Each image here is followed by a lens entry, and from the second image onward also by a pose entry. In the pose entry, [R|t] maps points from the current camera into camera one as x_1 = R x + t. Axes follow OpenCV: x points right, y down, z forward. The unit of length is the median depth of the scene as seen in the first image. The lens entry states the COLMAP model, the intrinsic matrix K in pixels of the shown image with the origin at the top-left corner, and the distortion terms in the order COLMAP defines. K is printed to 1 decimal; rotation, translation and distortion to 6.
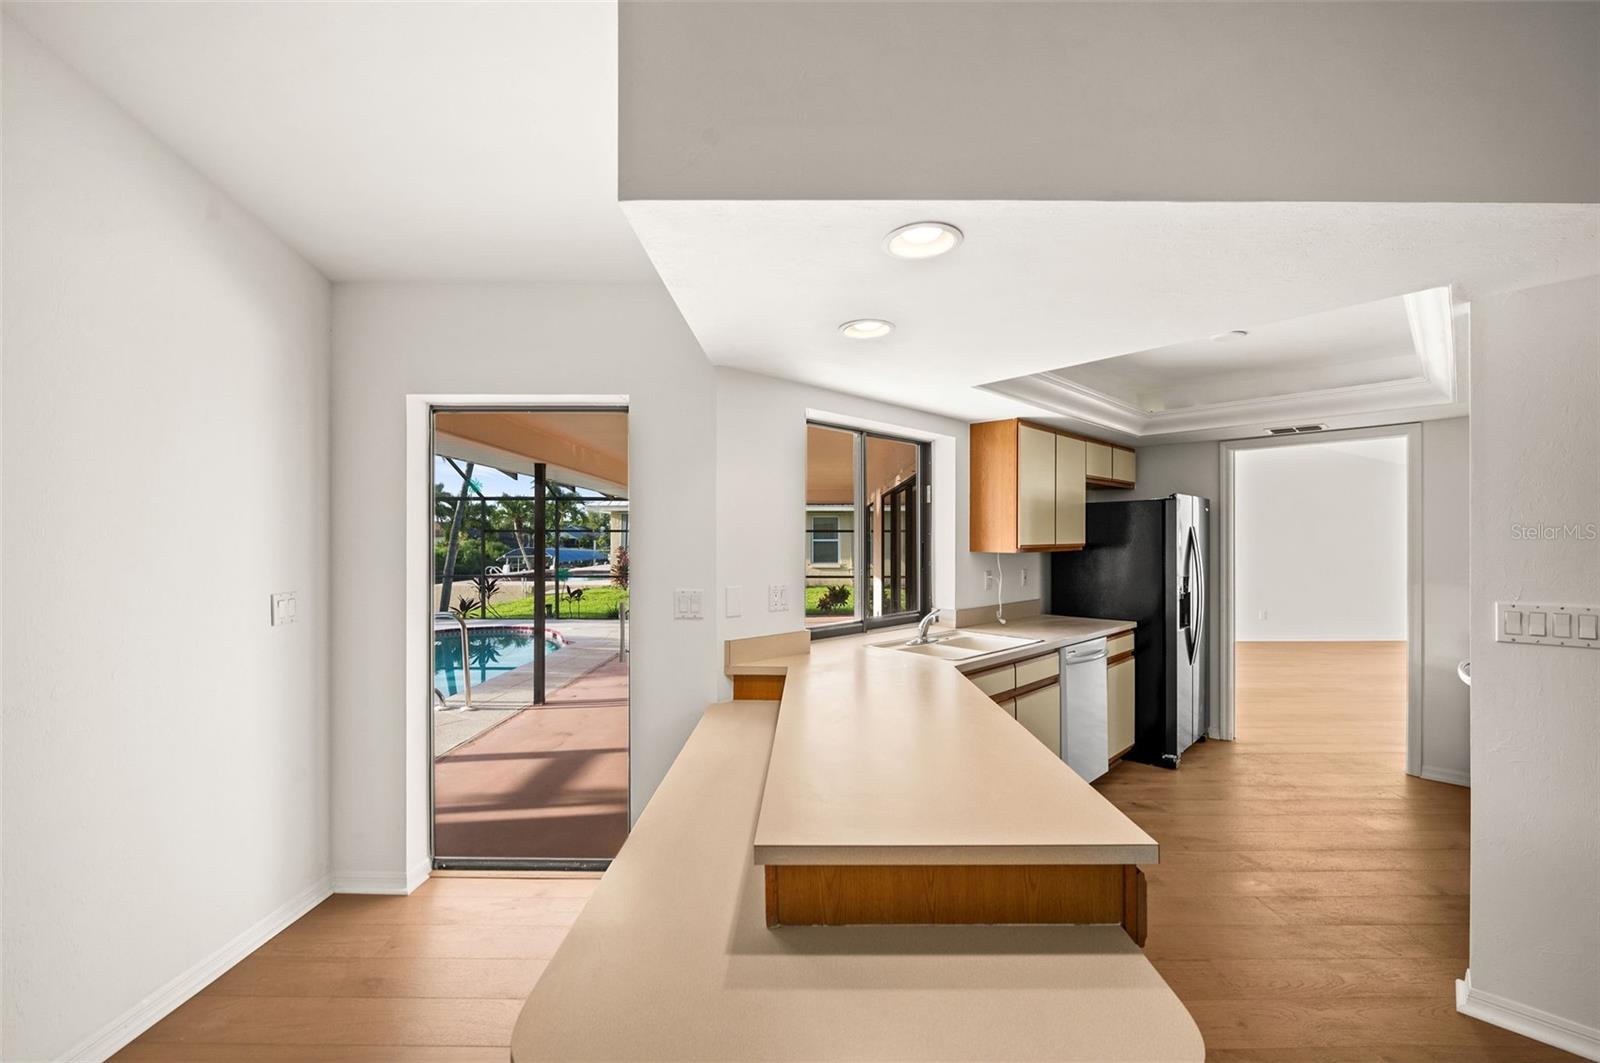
lens RADIAL K [[640.9, 0, 809.0], [0, 640.9, 525.8], [0, 0, 1]] dist [-0.001856, -0.000093]
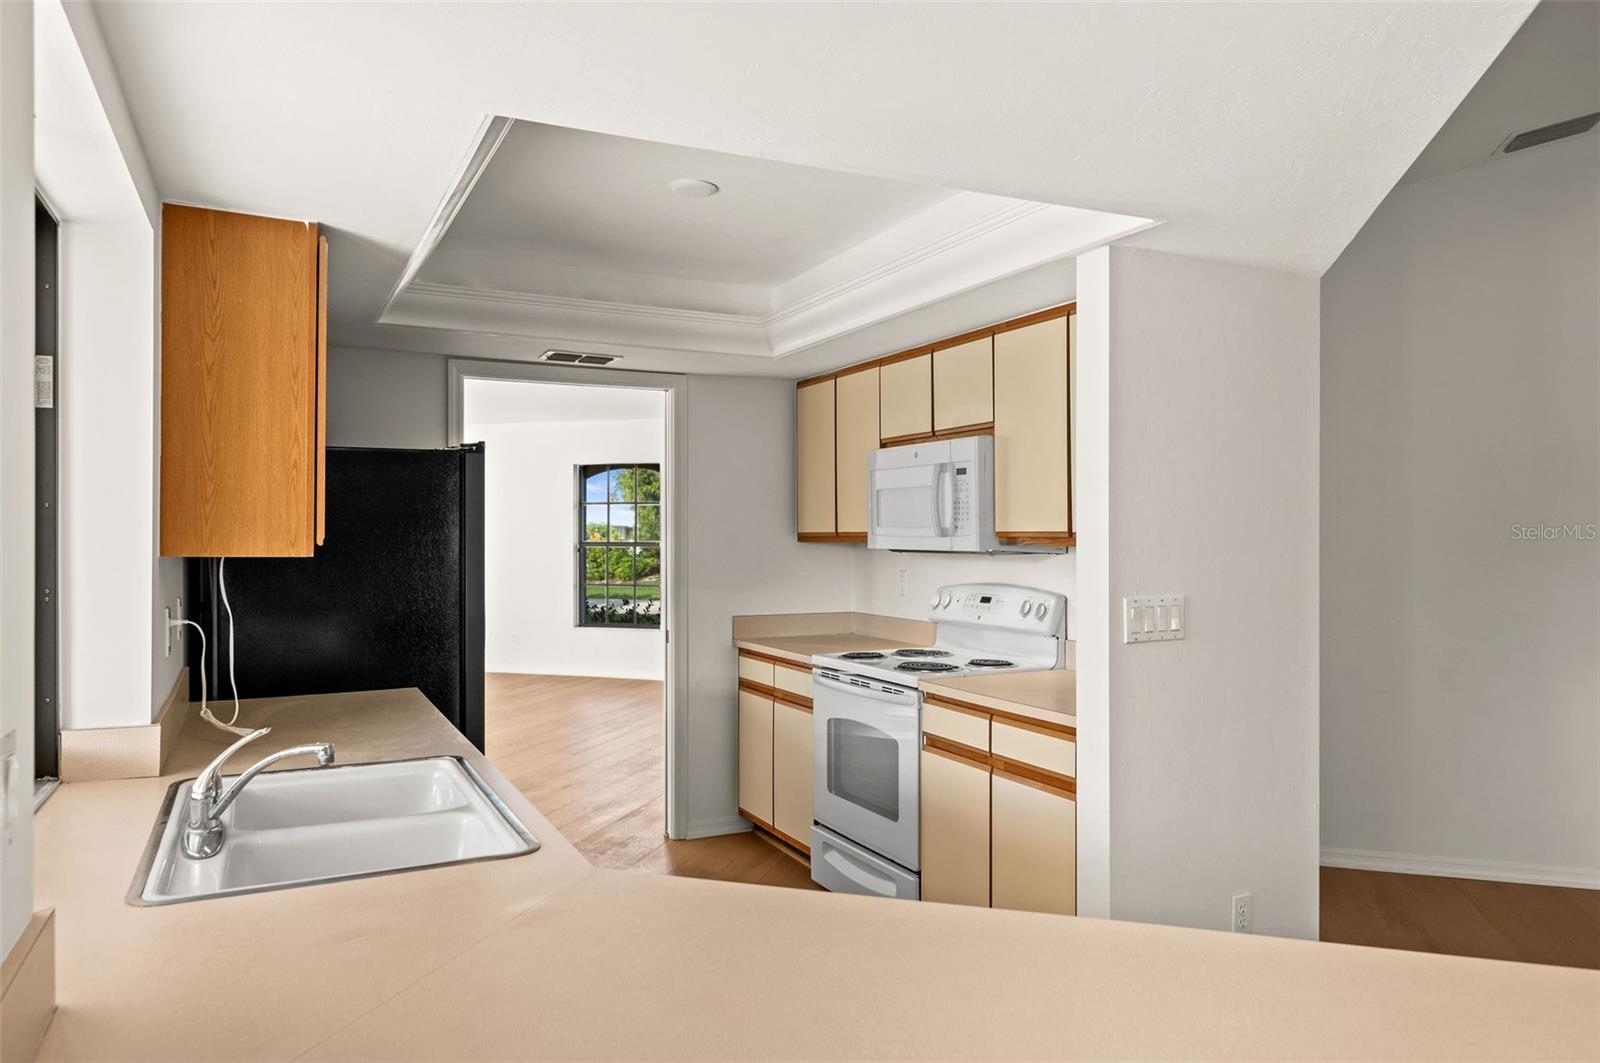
lens RADIAL K [[1081.9, 0, 800.0], [0, 1081.9, 531.5], [0, 0, 1]] dist [0.001661, 0.000069]
pose [[0.283792, 0.001346, 0.958885, -0.240409], [-0.024632, 0.999679, 0.005887, 0.014286], [-0.958570, -0.025290, 0.283734, 0.494933]]
